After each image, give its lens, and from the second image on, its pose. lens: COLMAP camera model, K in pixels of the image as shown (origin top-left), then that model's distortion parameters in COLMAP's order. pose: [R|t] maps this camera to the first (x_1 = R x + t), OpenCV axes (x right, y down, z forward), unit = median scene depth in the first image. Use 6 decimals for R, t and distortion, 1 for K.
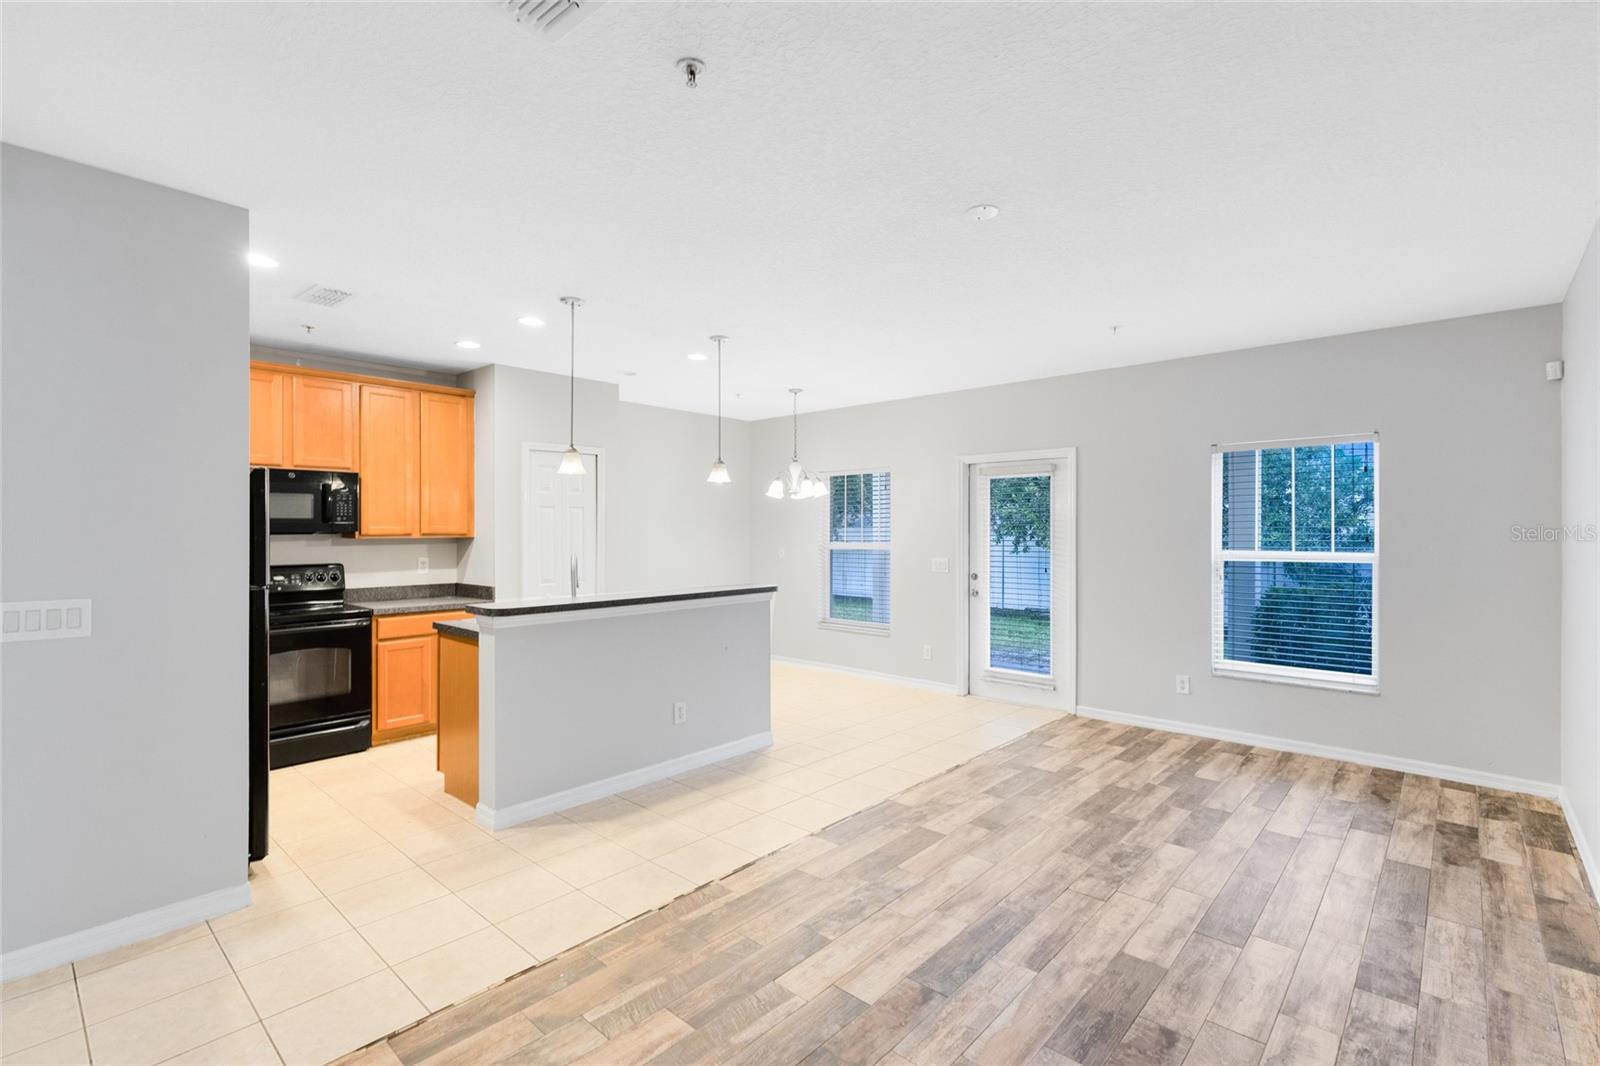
lens RADIAL K [[729.1, 0, 805.8], [0, 729.1, 527.1], [0, 0, 1]] dist [0.013228, -0.002460]
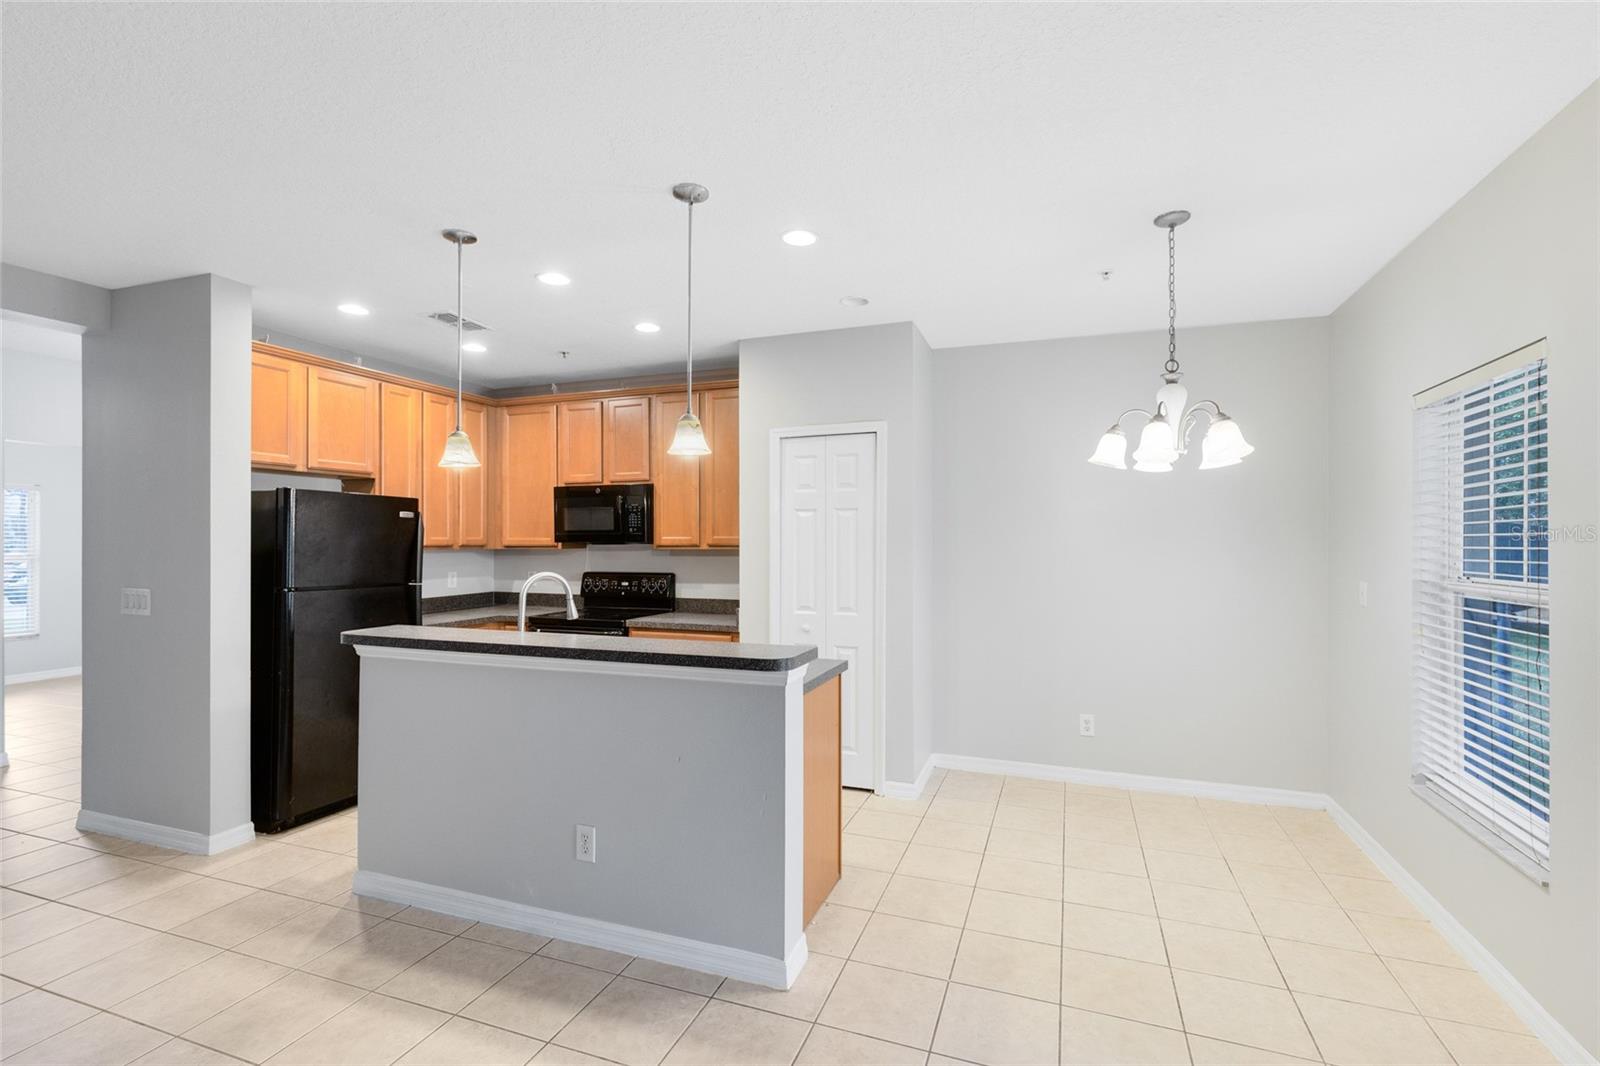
lens RADIAL K [[729.1, 0, 802.1], [0, 729.1, 533.9], [0, 0, 1]] dist [0.013228, -0.002460]
pose [[0.361817, -0.006993, -0.932223, 0.562595], [0.003879, 0.999975, -0.005996, 0.001905], [0.932241, -0.001447, 0.361835, 1.160038]]
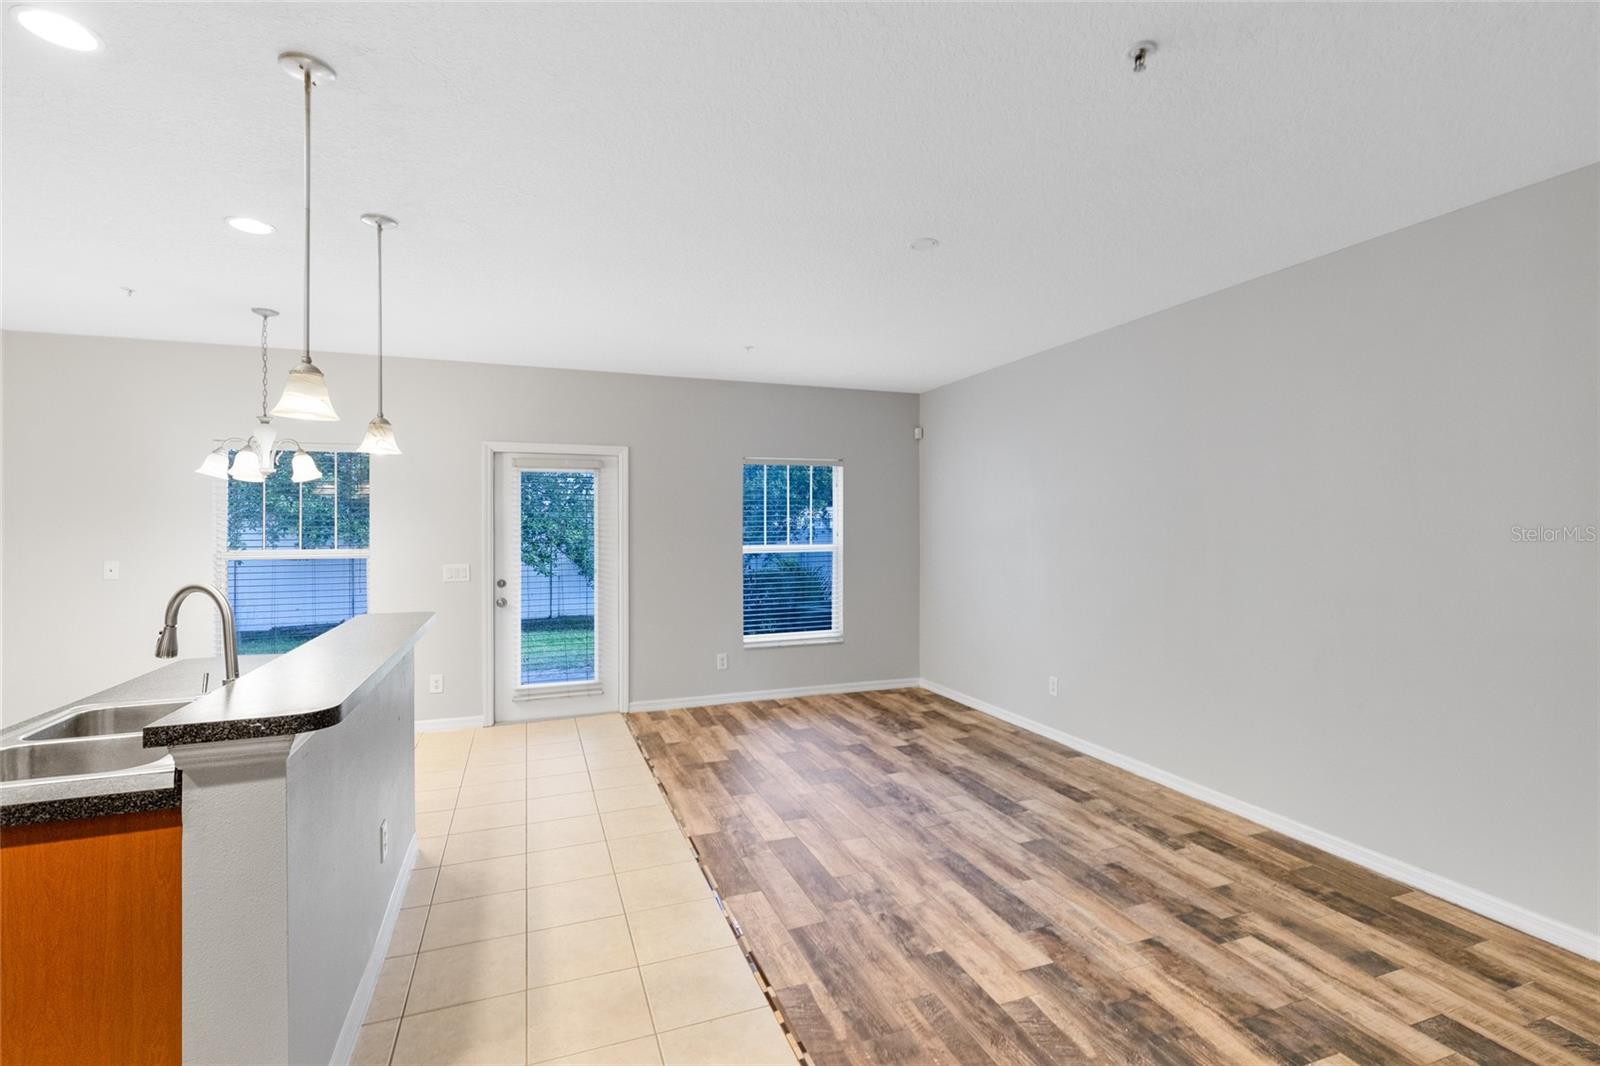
lens RADIAL K [[729.1, 0, 805.1], [0, 729.1, 532.3], [0, 0, 1]] dist [0.013228, -0.002460]
pose [[0.459629, -0.008725, 0.888068, -0.660675], [0.000861, 0.999956, 0.009379, -0.001312], [-0.888111, -0.003546, 0.459616, 0.520779]]
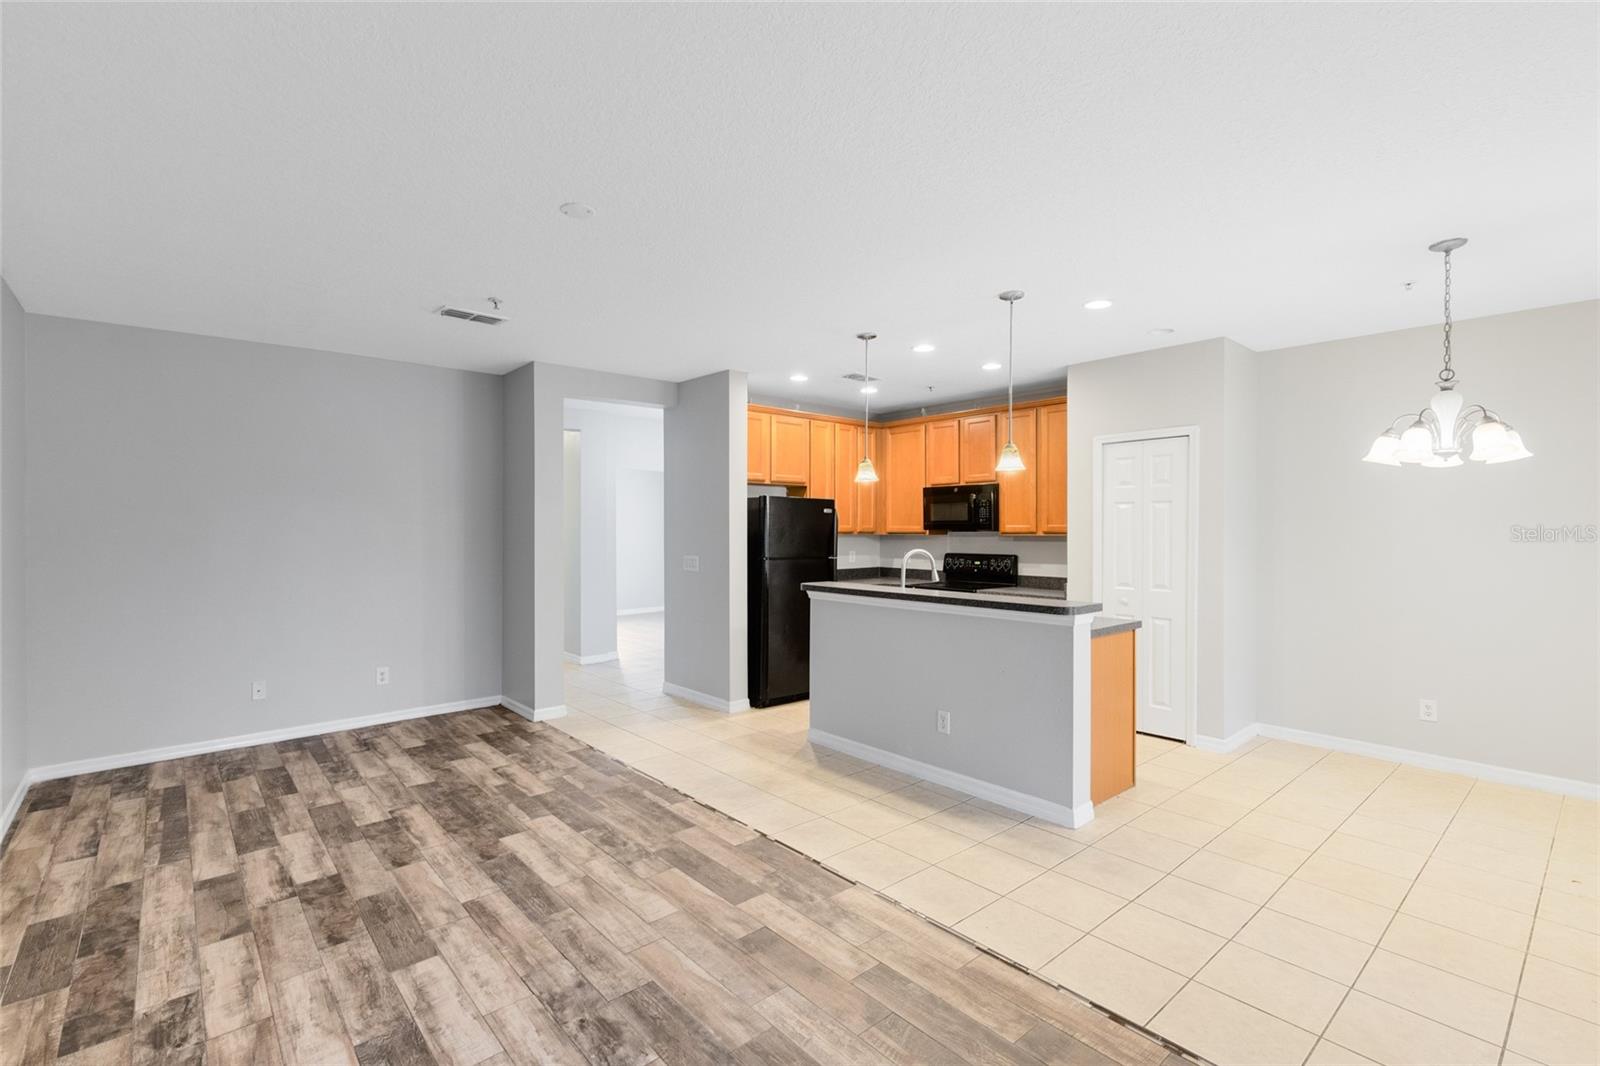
lens RADIAL K [[729.1, 0, 804.7], [0, 729.1, 532.7], [0, 0, 1]] dist [0.013228, -0.002460]
pose [[-0.118150, 0.006635, -0.992974, 0.960656], [0.003360, 0.999975, 0.006282, 0.003190], [0.992990, -0.002594, -0.118169, 1.142631]]
